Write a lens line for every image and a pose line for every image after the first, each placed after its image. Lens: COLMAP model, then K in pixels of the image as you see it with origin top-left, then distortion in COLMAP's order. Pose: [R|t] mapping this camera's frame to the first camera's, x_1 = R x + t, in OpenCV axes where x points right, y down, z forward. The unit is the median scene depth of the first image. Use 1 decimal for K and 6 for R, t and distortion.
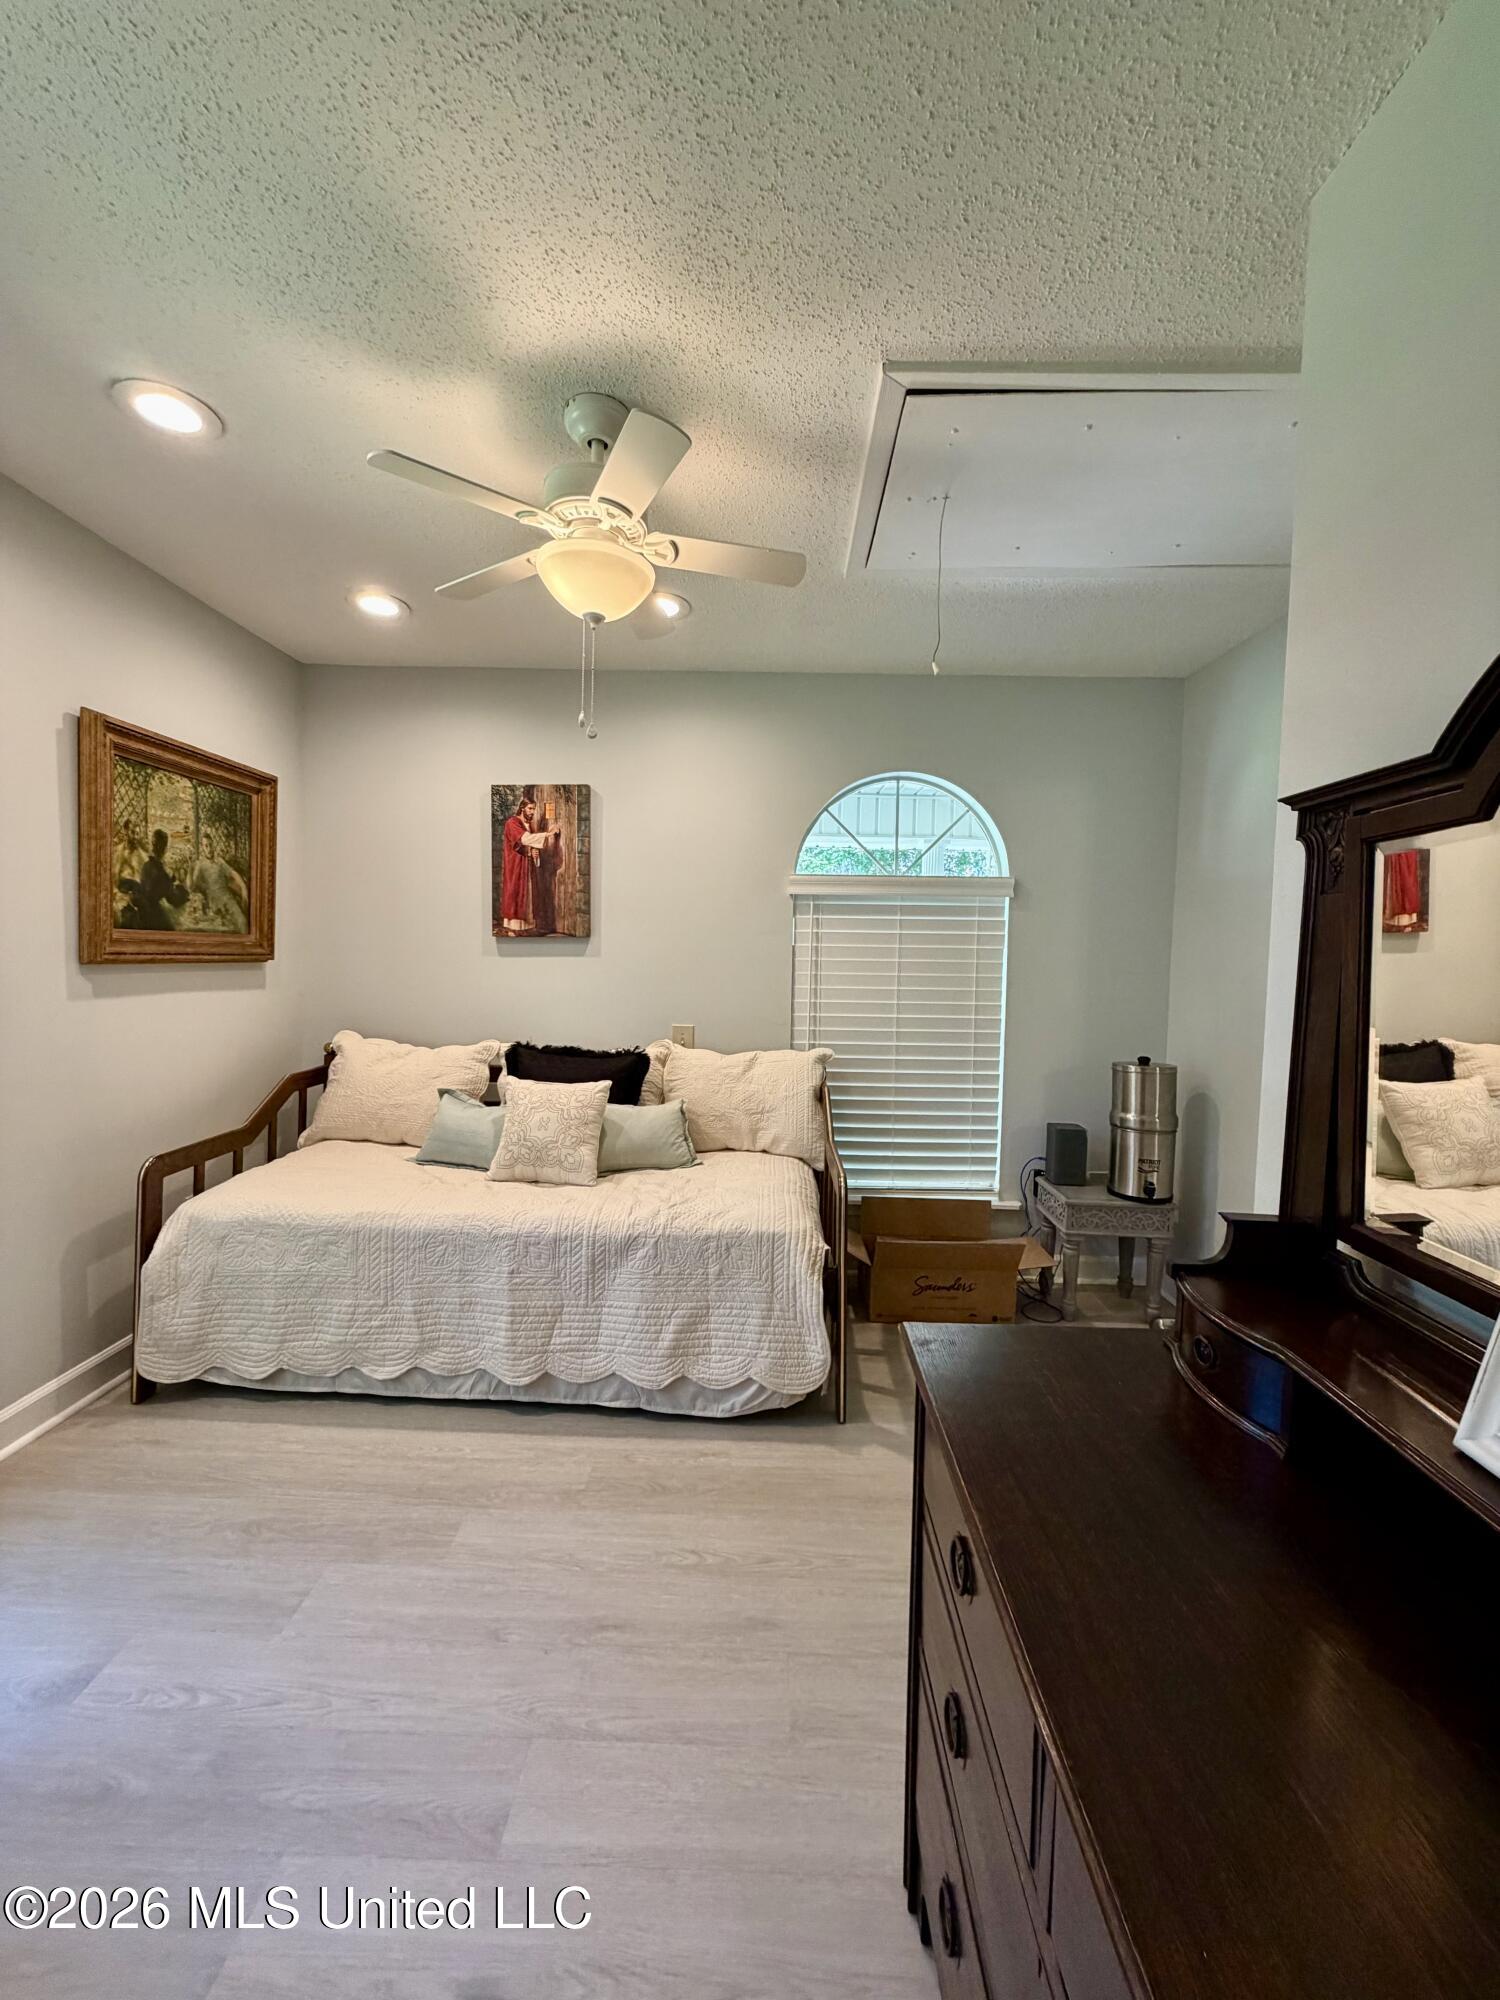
lens RADIAL K [[796.6, 0, 748.5], [0, 796.6, 996.9], [0, 0, 1]] dist [-0.001646, -0.000551]
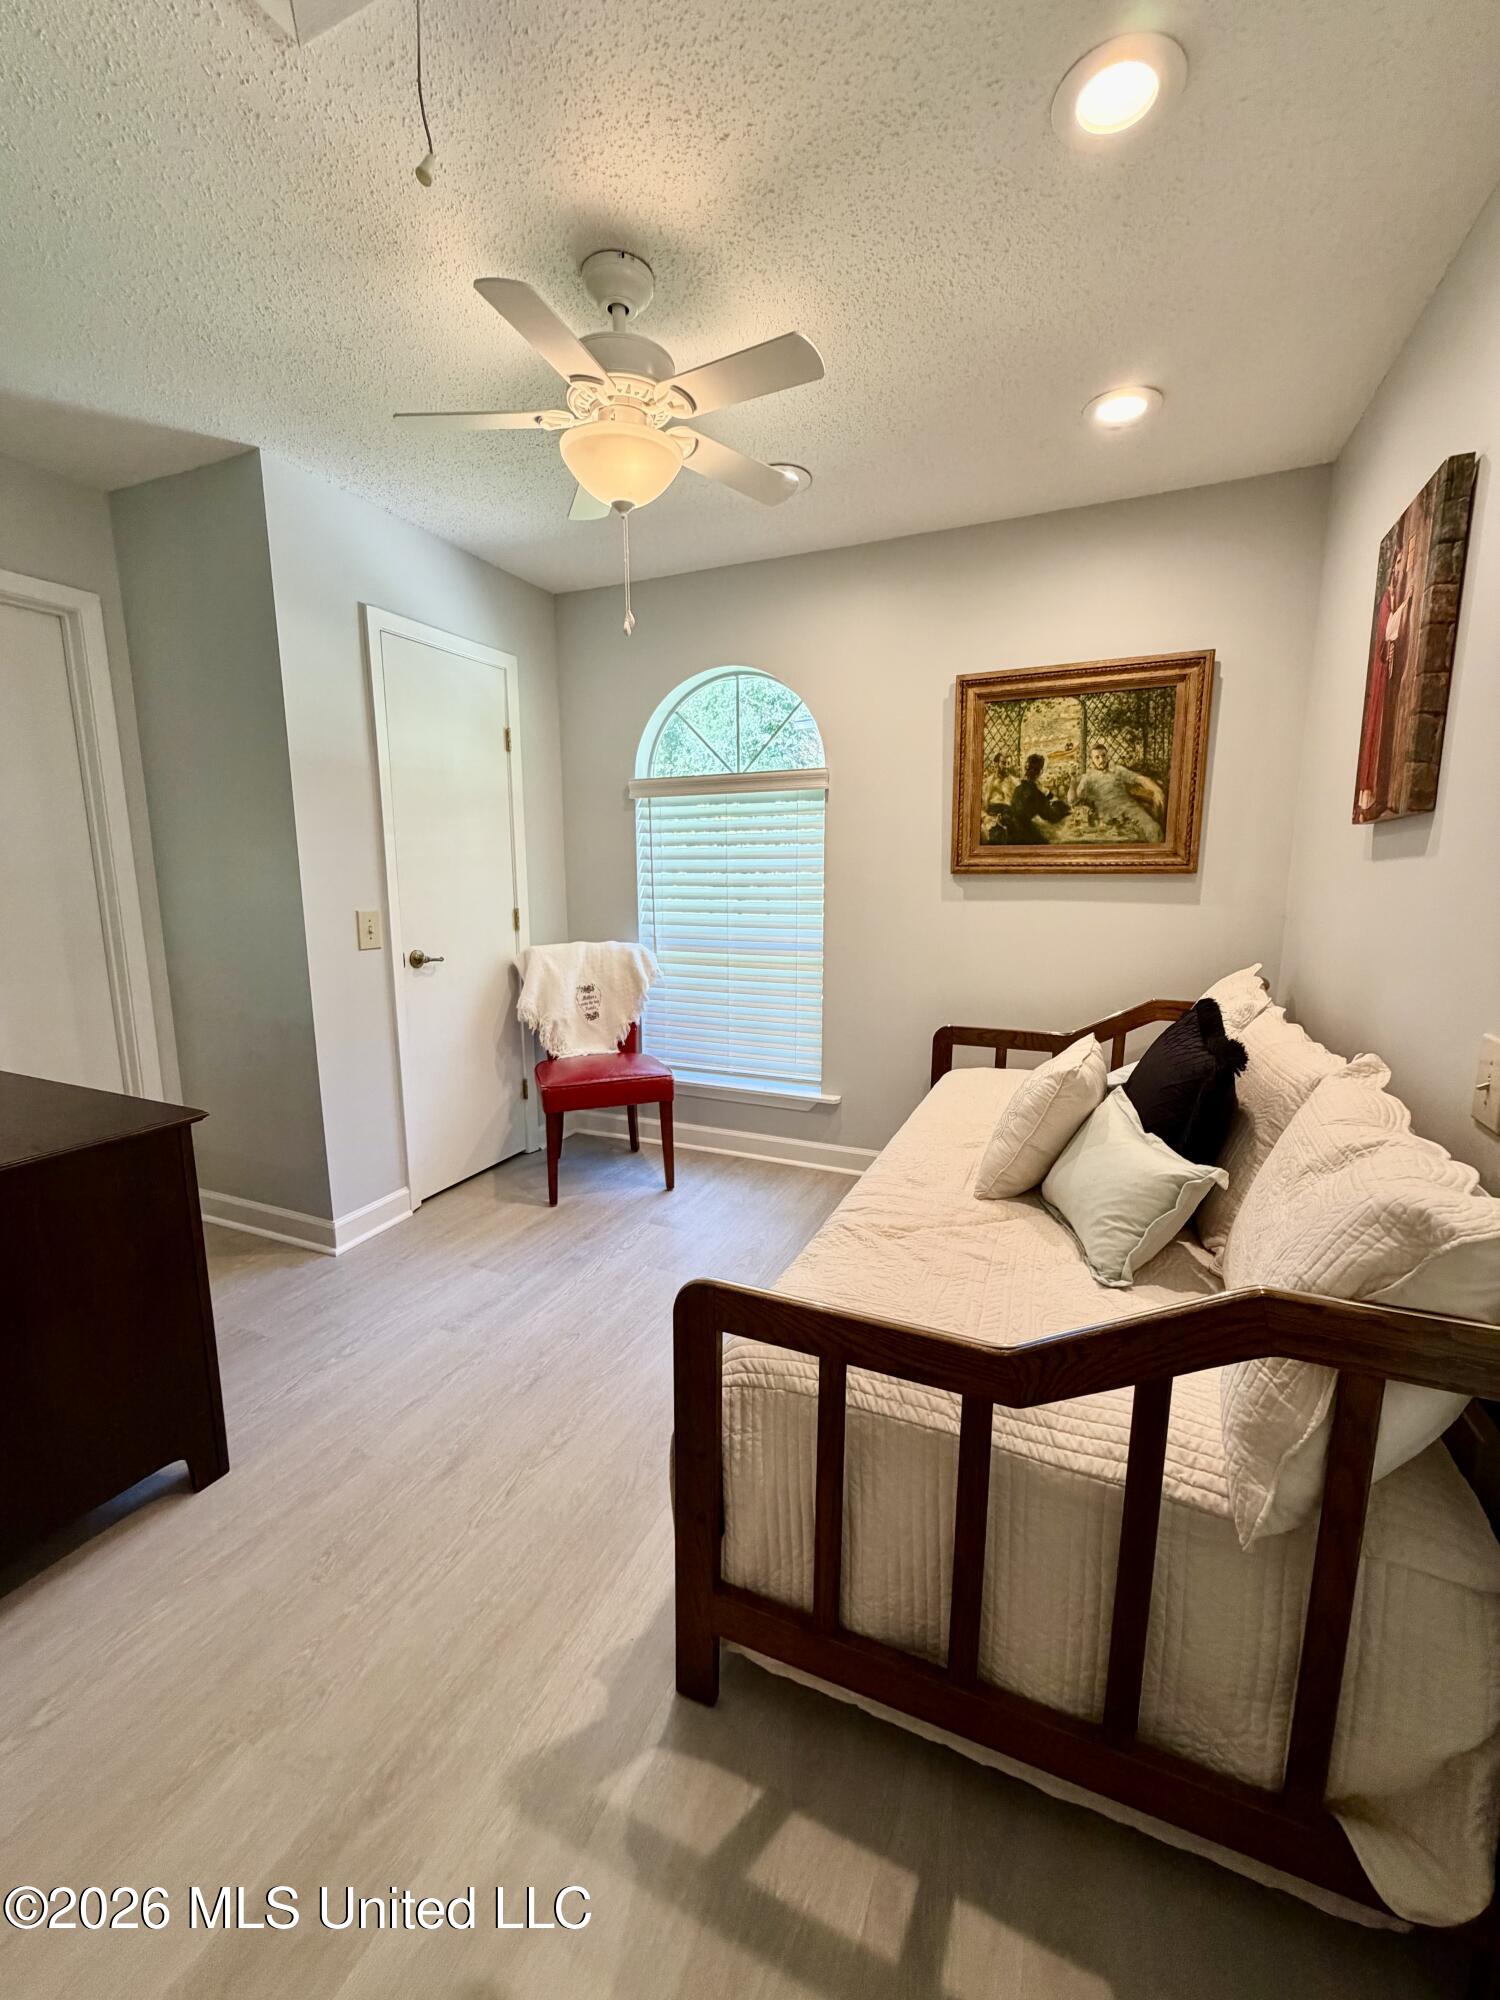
lens RADIAL K [[796.6, 0, 747.2], [0, 796.6, 989.1], [0, 0, 1]] dist [-0.001646, -0.000551]
pose [[-0.386501, 0.132403, -0.912736, 0.479570], [-0.045358, 0.985715, 0.162197, -0.044699], [0.921173, 0.104089, -0.374974, 1.047270]]
